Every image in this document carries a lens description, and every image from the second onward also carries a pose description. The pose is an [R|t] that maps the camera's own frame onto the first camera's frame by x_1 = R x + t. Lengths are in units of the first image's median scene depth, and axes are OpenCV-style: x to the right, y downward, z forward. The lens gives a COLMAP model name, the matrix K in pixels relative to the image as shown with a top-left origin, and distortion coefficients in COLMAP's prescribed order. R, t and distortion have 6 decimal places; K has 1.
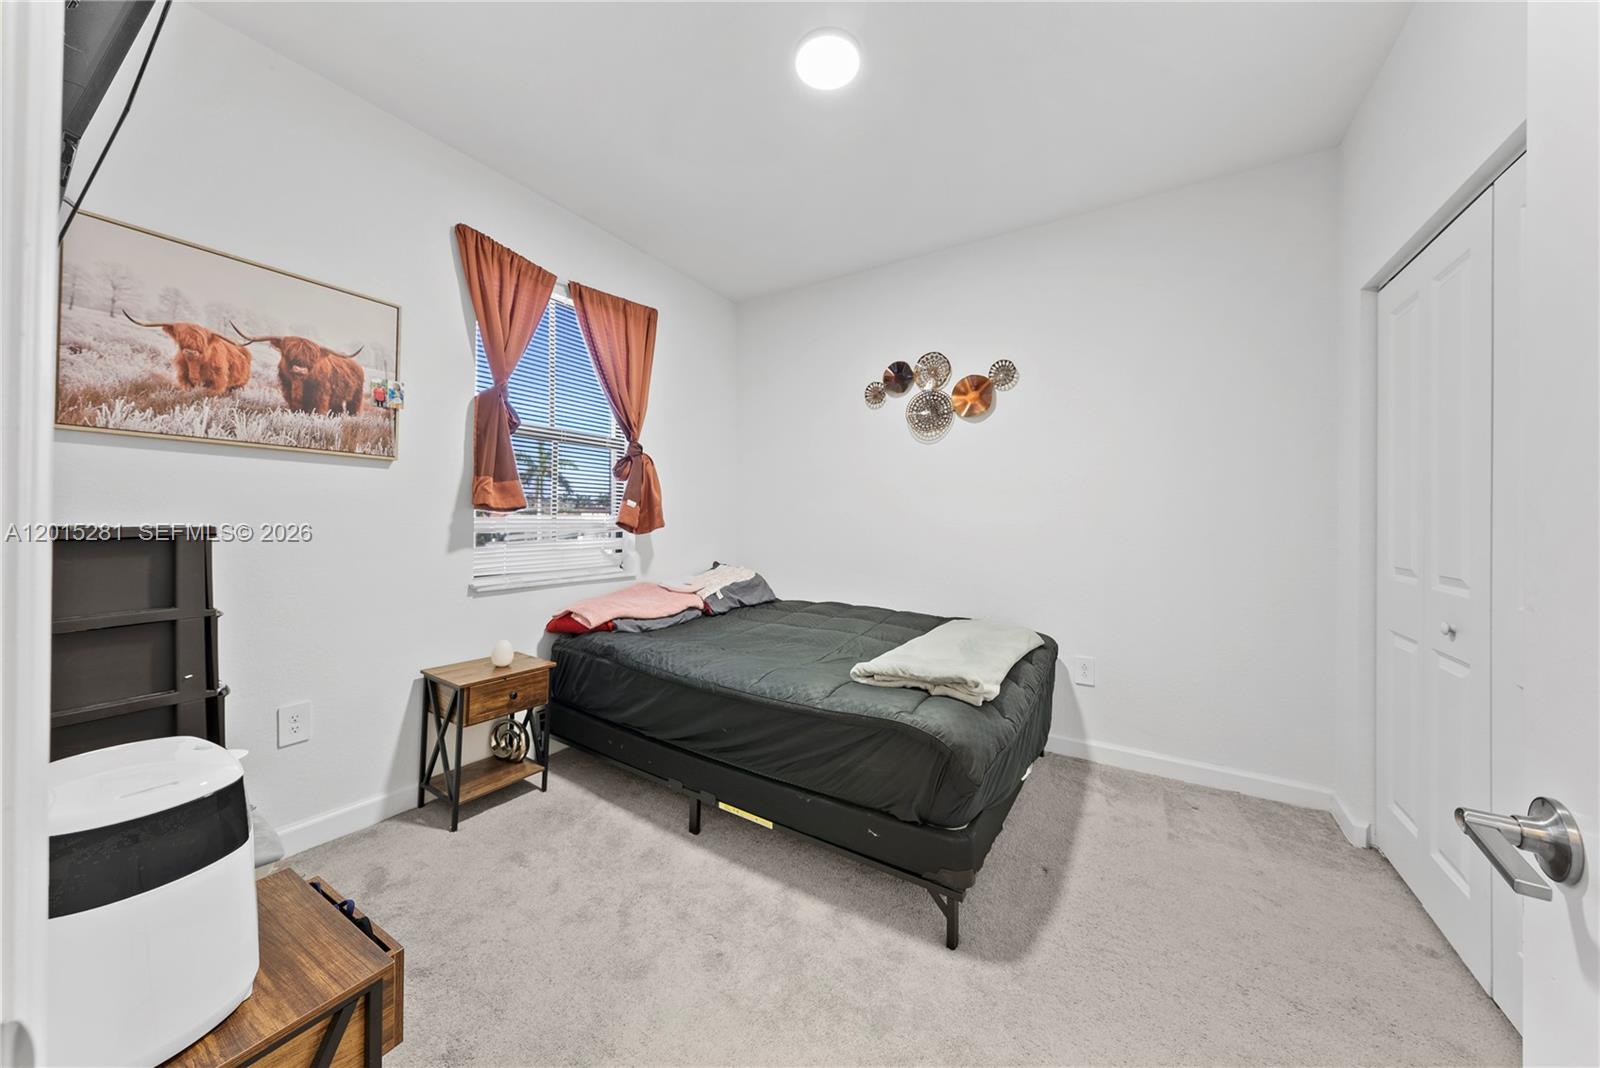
lens RADIAL K [[544.6, 0, 800.0], [0, 544.6, 534.0], [0, 0, 1]] dist [-0.000507, 0.000294]
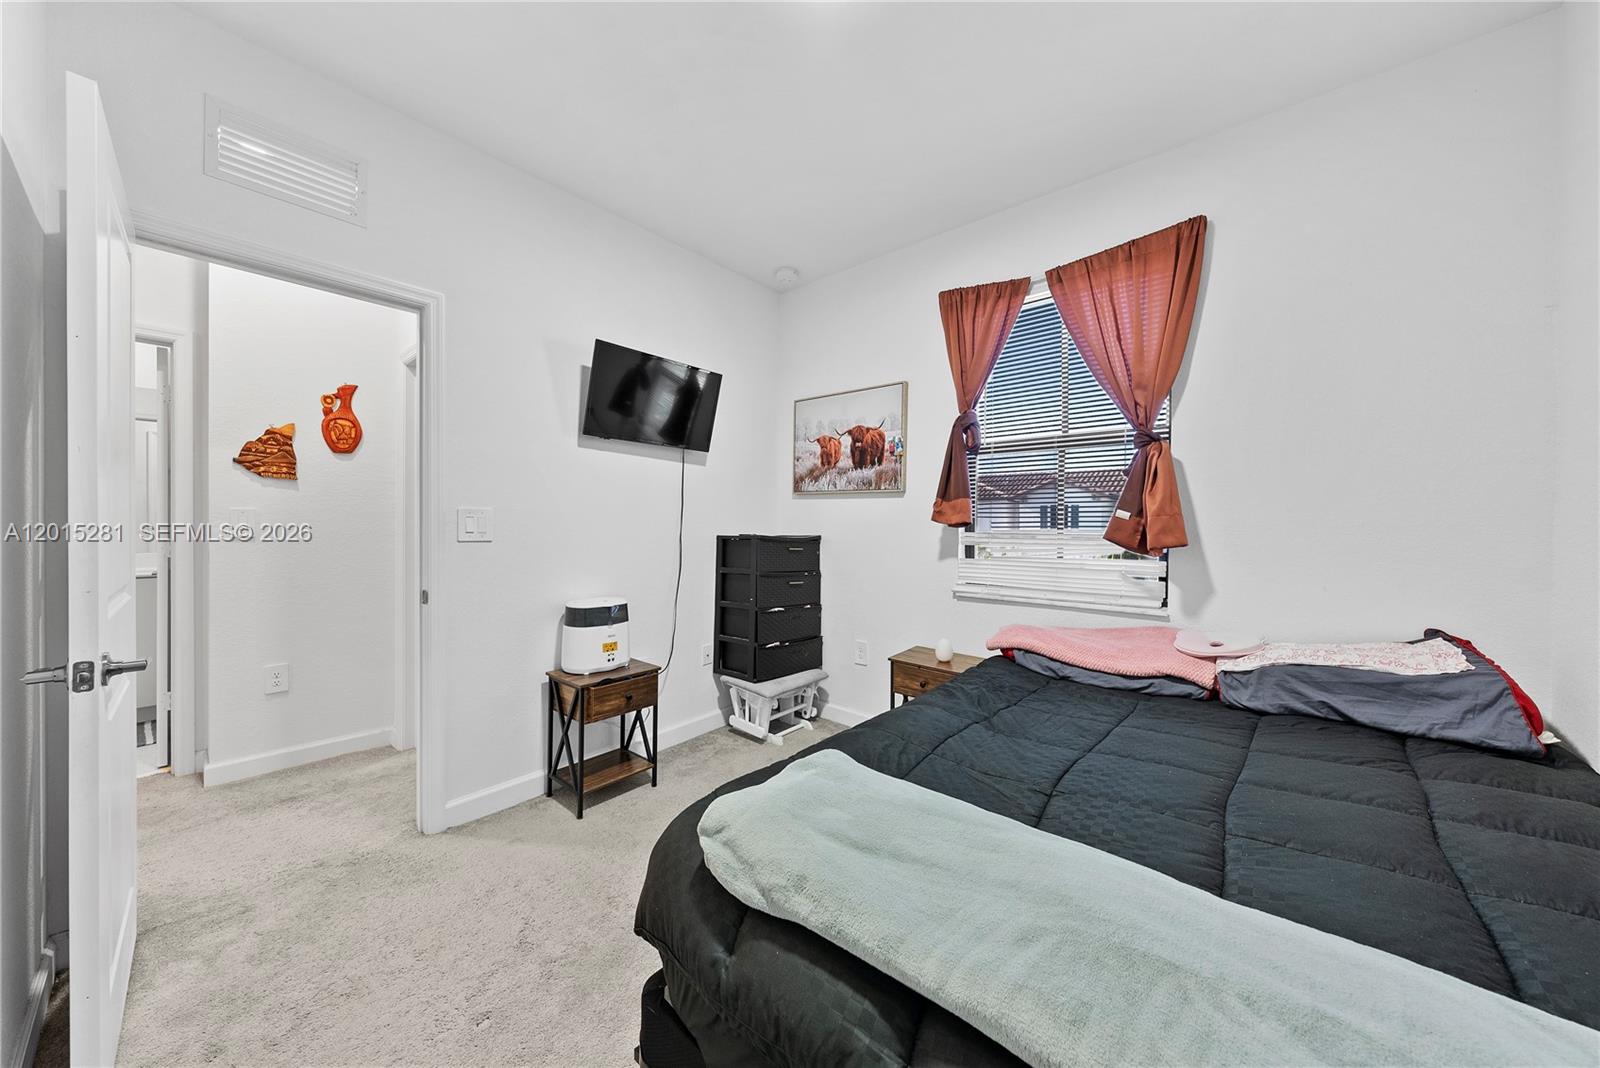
lens RADIAL K [[544.6, 0, 800.0], [0, 544.6, 534.0], [0, 0, 1]] dist [-0.000507, 0.000294]
pose [[-0.149008, 0.010162, -0.988784, 0.746264], [-0.030630, 0.999420, 0.014887, -0.040152], [0.988361, 0.032505, -0.148610, 1.023109]]
